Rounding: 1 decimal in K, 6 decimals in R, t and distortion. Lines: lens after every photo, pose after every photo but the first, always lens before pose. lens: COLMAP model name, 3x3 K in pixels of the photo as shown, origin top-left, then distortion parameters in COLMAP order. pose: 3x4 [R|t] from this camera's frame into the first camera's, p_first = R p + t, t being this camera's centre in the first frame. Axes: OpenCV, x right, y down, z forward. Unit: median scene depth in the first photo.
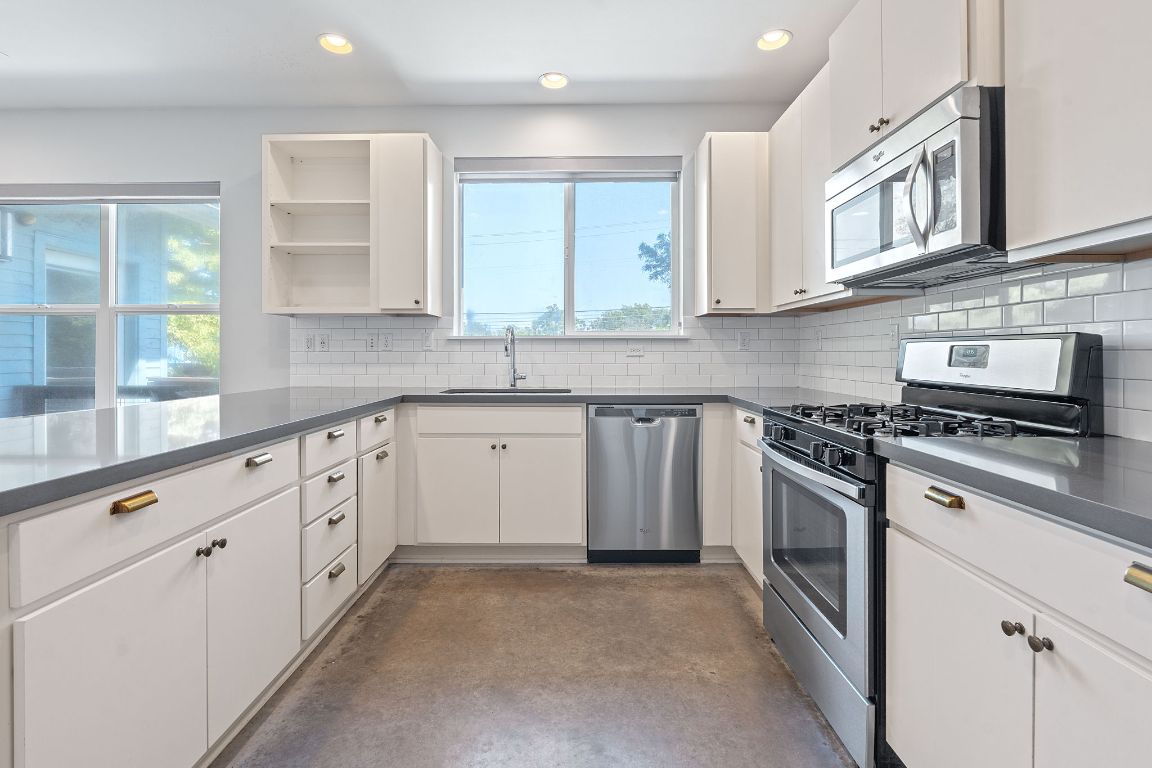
lens RADIAL K [[512.4, 0, 574.6], [0, 512.4, 353.1], [0, 0, 1]] dist [-0.007742, 0.001932]
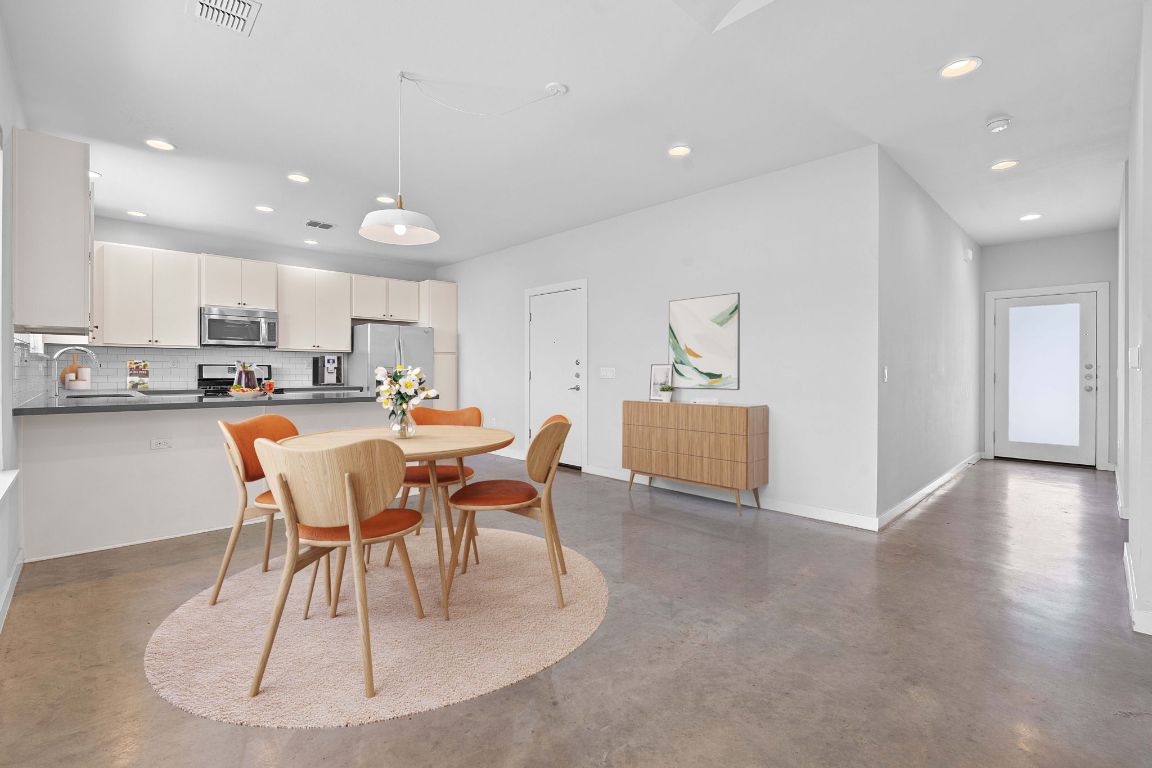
lens RADIAL K [[512.4, 0, 578.5], [0, 512.4, 375.5], [0, 0, 1]] dist [-0.007742, 0.001932]
pose [[-0.703957, -0.007787, 0.710200, -2.209138], [-0.000981, 0.999950, 0.009991, 0.003641], [-0.710242, 0.006336, -0.703929, 1.147972]]
